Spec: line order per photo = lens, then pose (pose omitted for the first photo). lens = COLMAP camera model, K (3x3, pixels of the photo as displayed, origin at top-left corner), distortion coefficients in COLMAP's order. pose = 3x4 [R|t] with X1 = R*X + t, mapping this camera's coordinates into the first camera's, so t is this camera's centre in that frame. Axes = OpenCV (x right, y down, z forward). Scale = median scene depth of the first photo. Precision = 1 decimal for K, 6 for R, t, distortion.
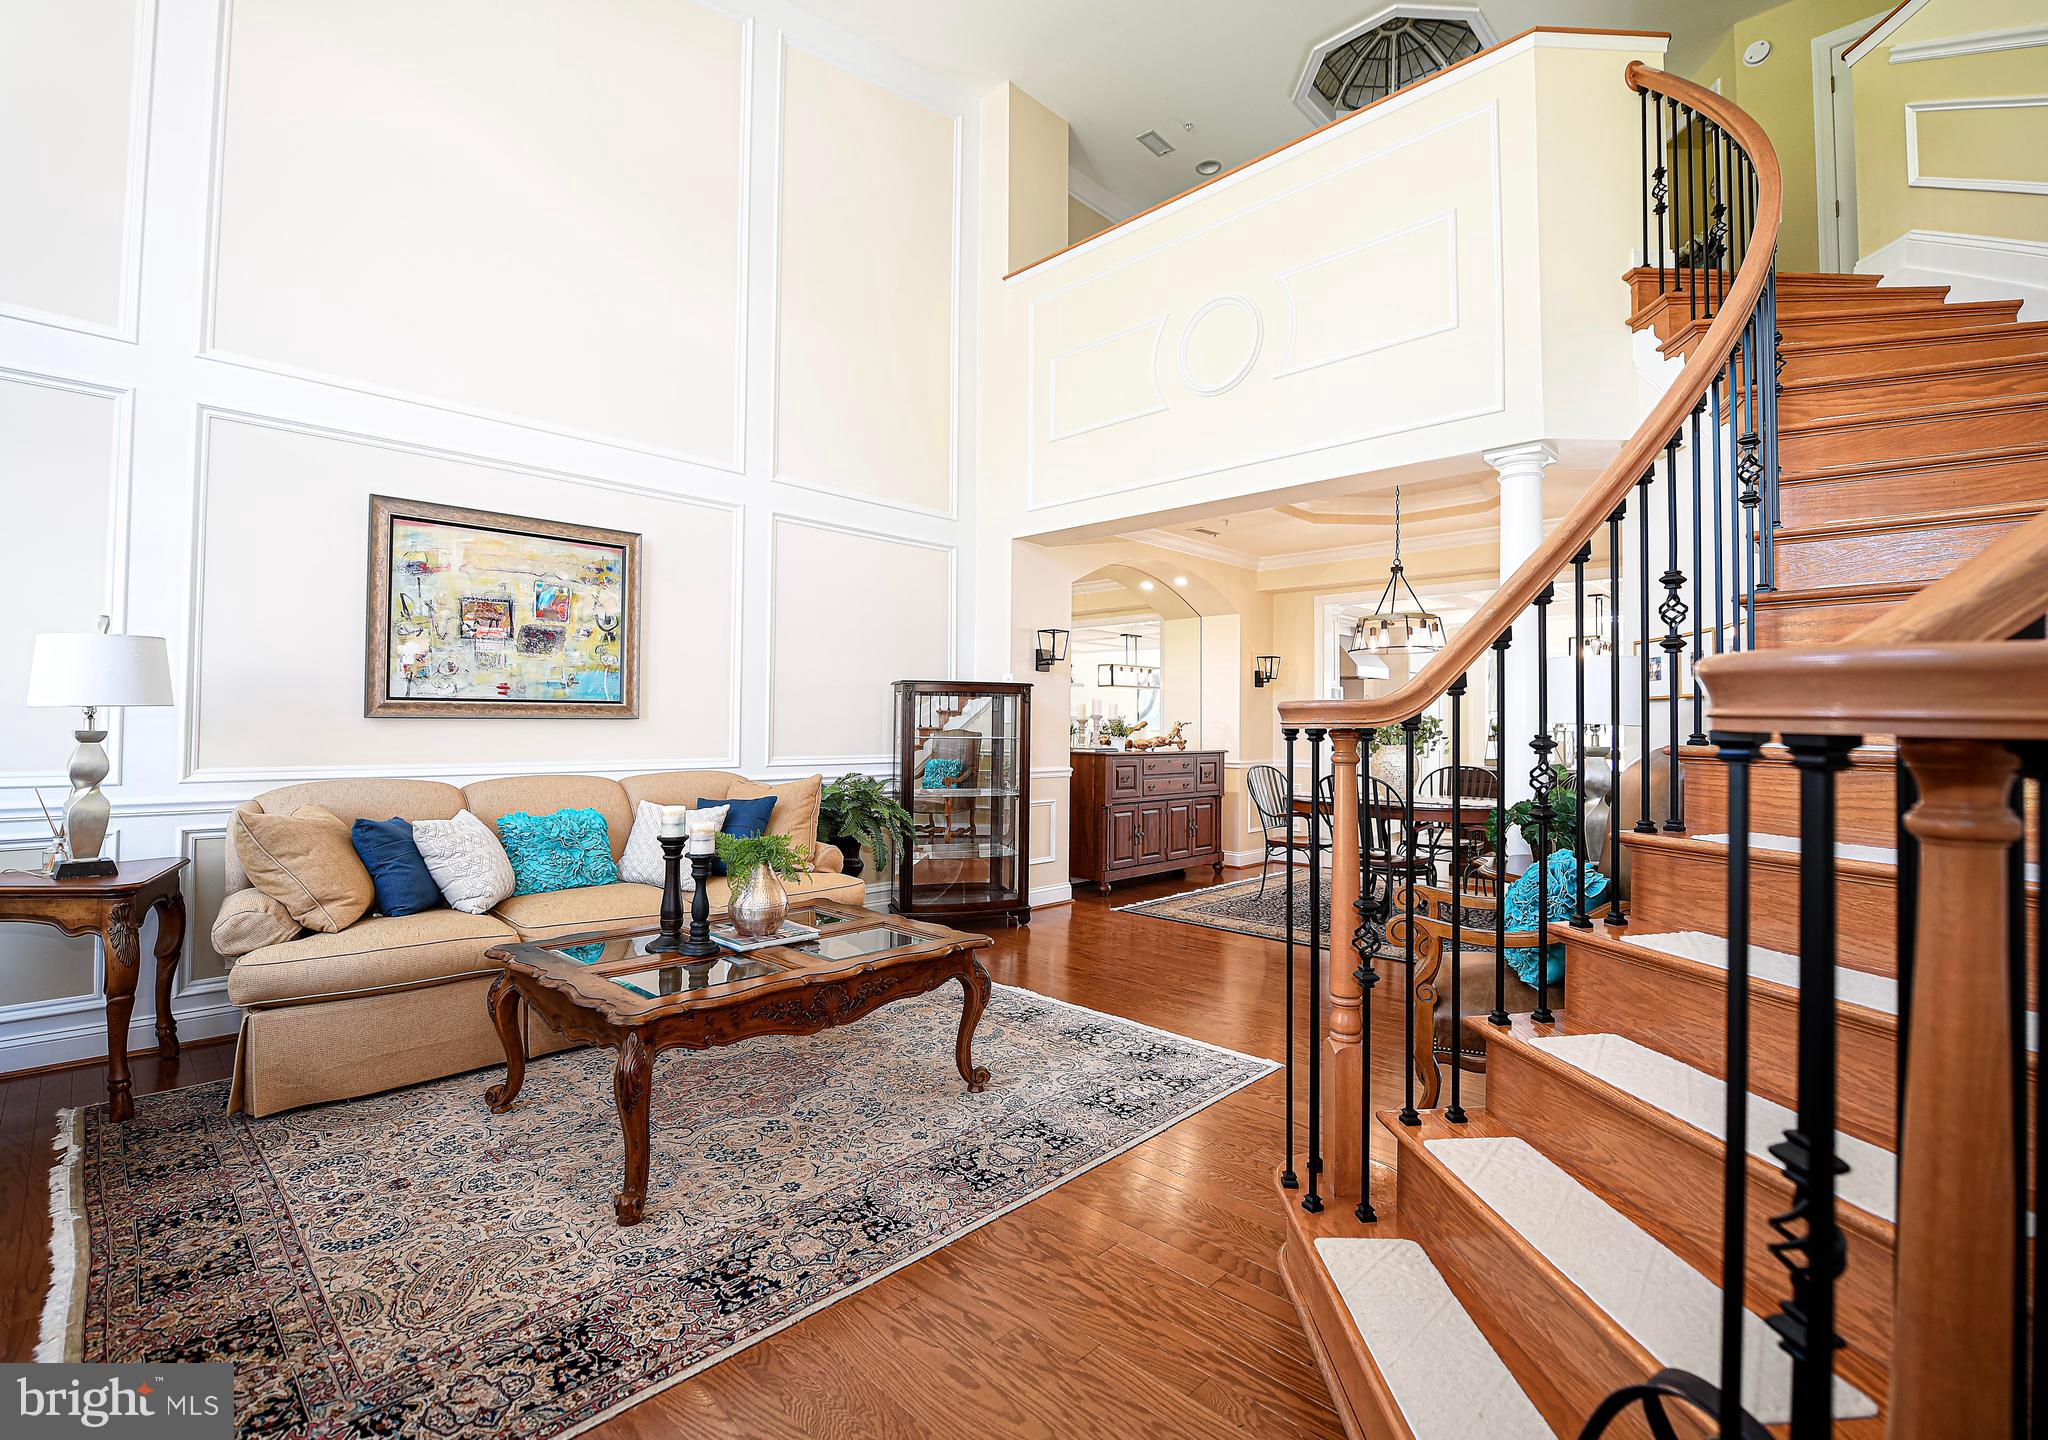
lens RADIAL K [[947.0, 0, 1015.0], [0, 947.0, 702.8], [0, 0, 1]] dist [-0.016183, -0.000131]
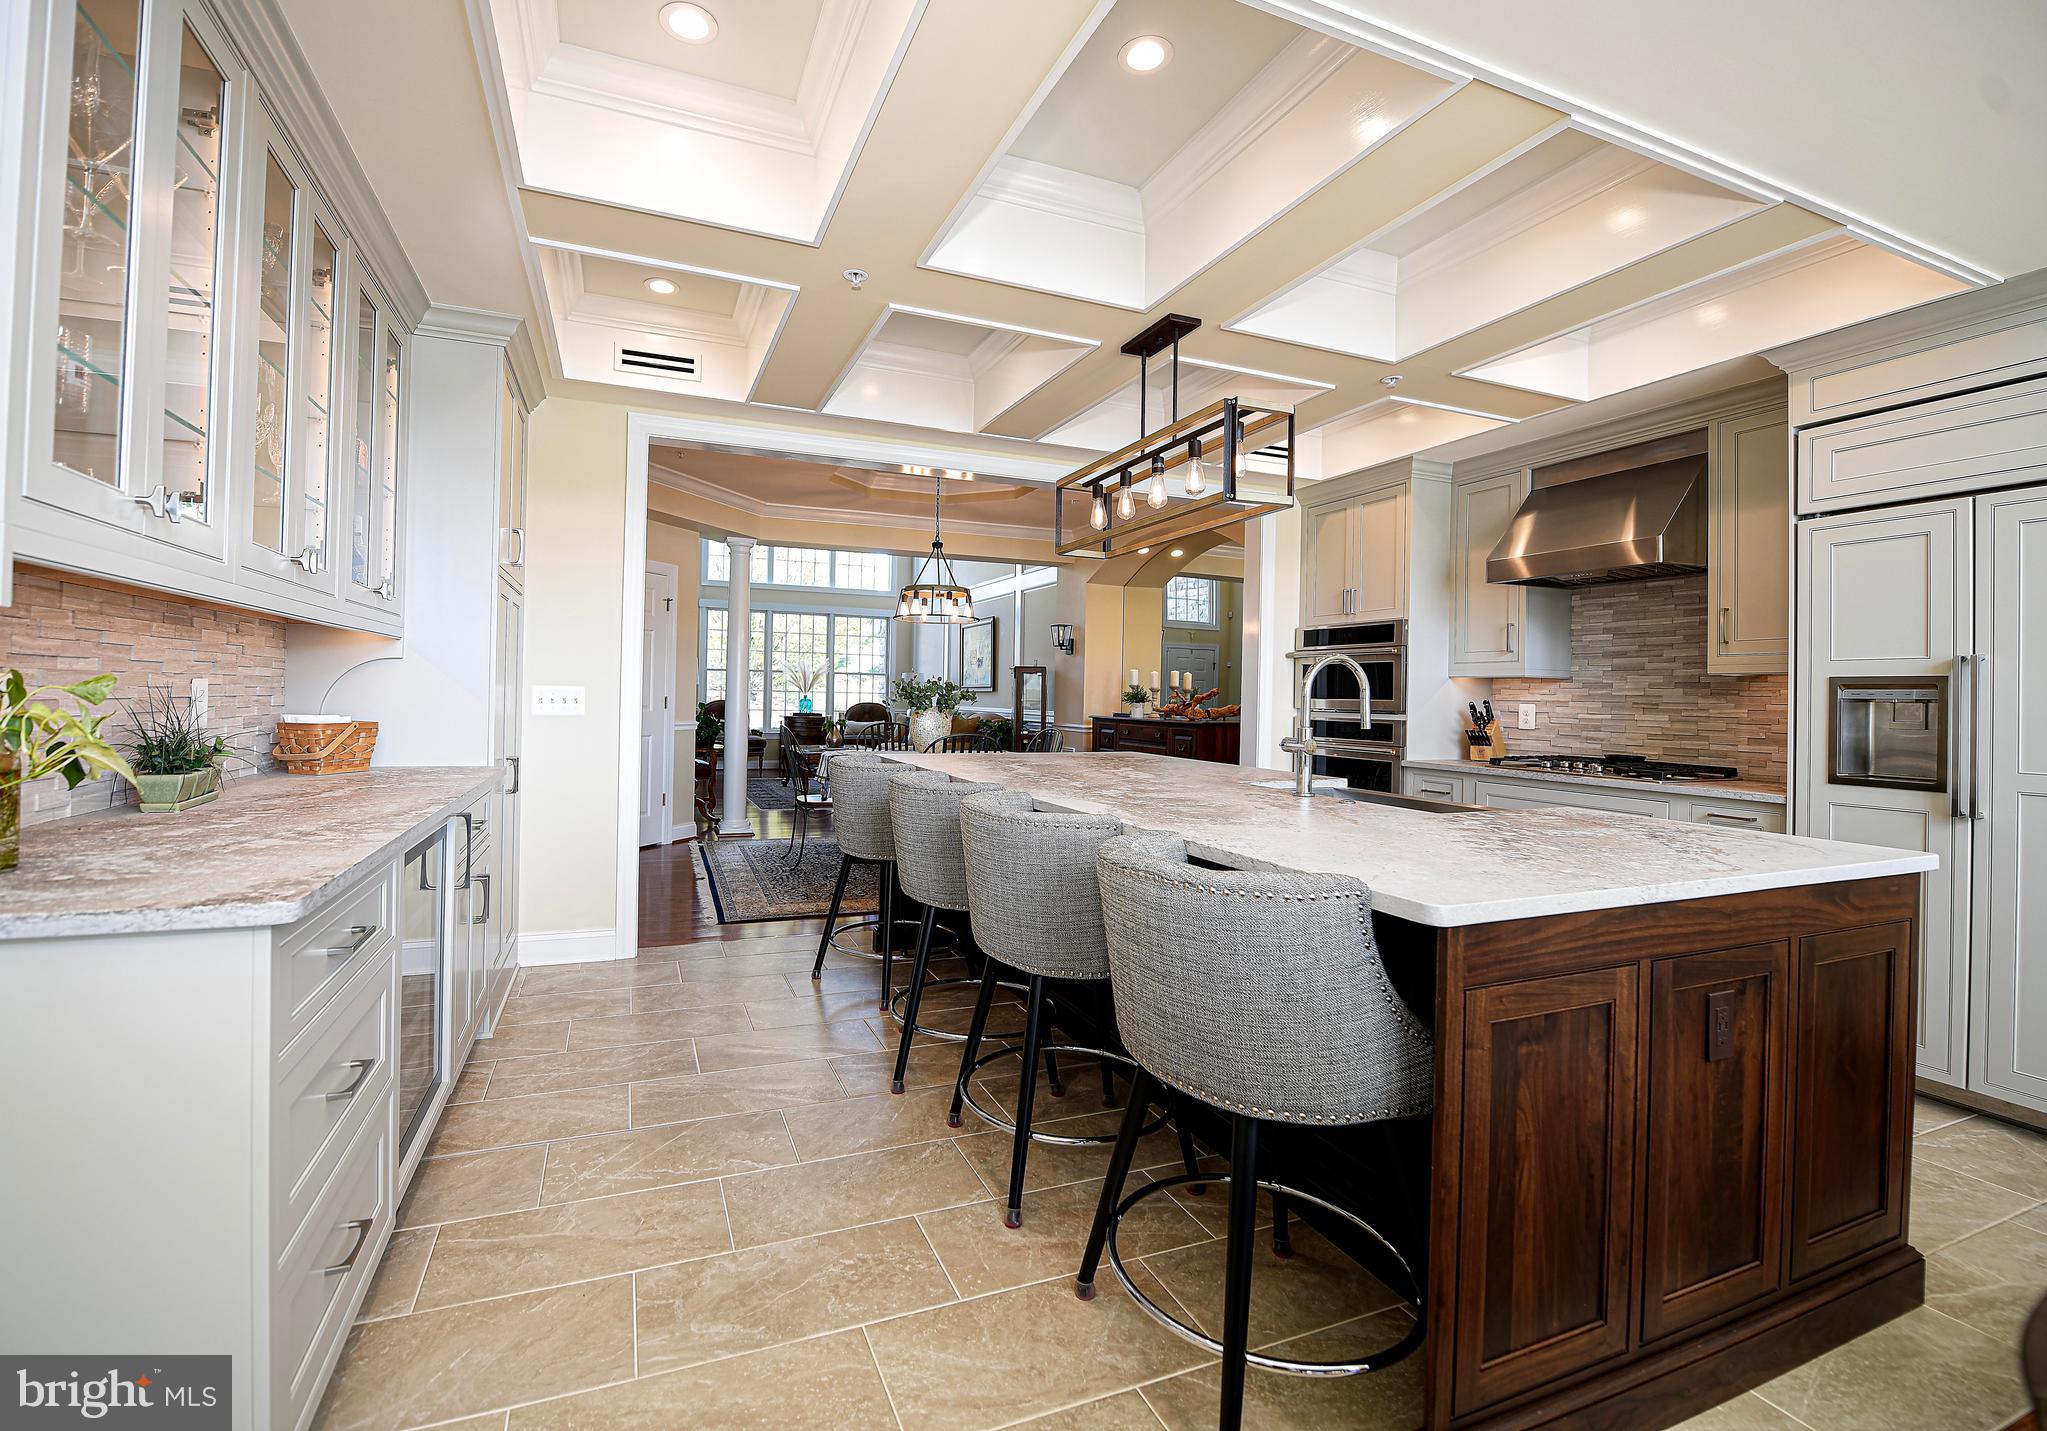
lens RADIAL K [[866.5, 0, 952.0], [0, 866.5, 691.5], [0, 0, 1]] dist [-0.019235, -0.000926]
pose [[-0.431792, -0.017542, -0.901803, 1.824358], [0.002528, 0.999783, -0.020658, 0.069057], [0.901970, -0.011200, -0.431654, 2.035792]]
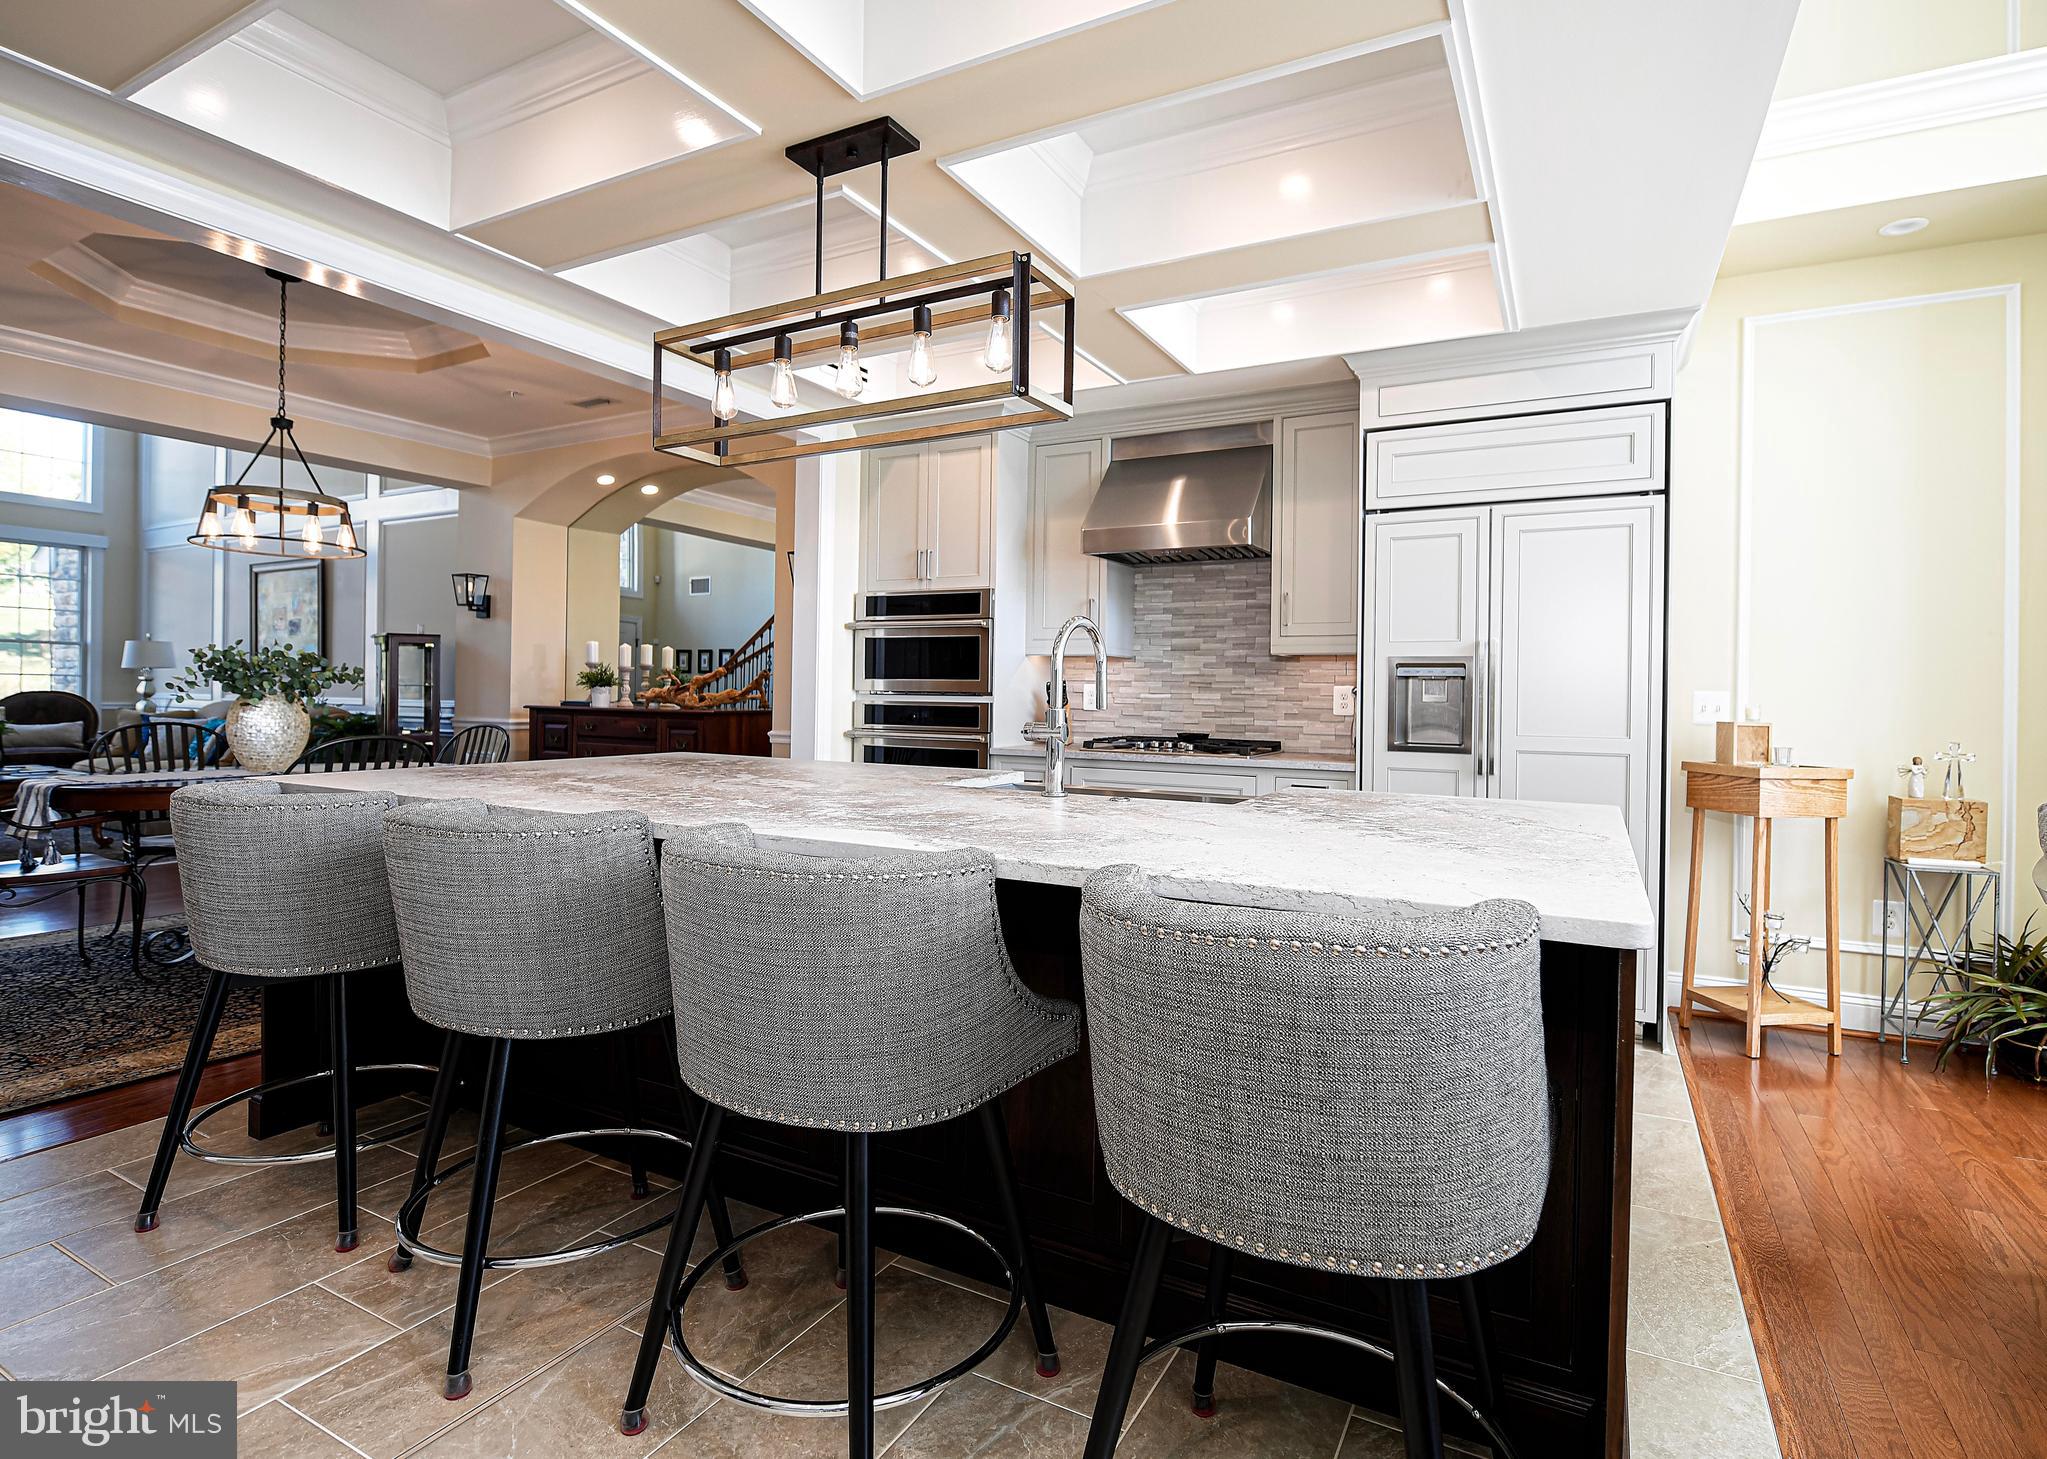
lens RADIAL K [[1010.9, 0, 1044.6], [0, 1010.9, 701.4], [0, 0, 1]] dist [-0.016220, -0.001920]
pose [[0.277495, 0.004974, -0.960714, 1.707085], [0.013036, 0.999875, 0.008942, 0.073007], [0.960639, -0.015005, 0.277395, 1.845814]]
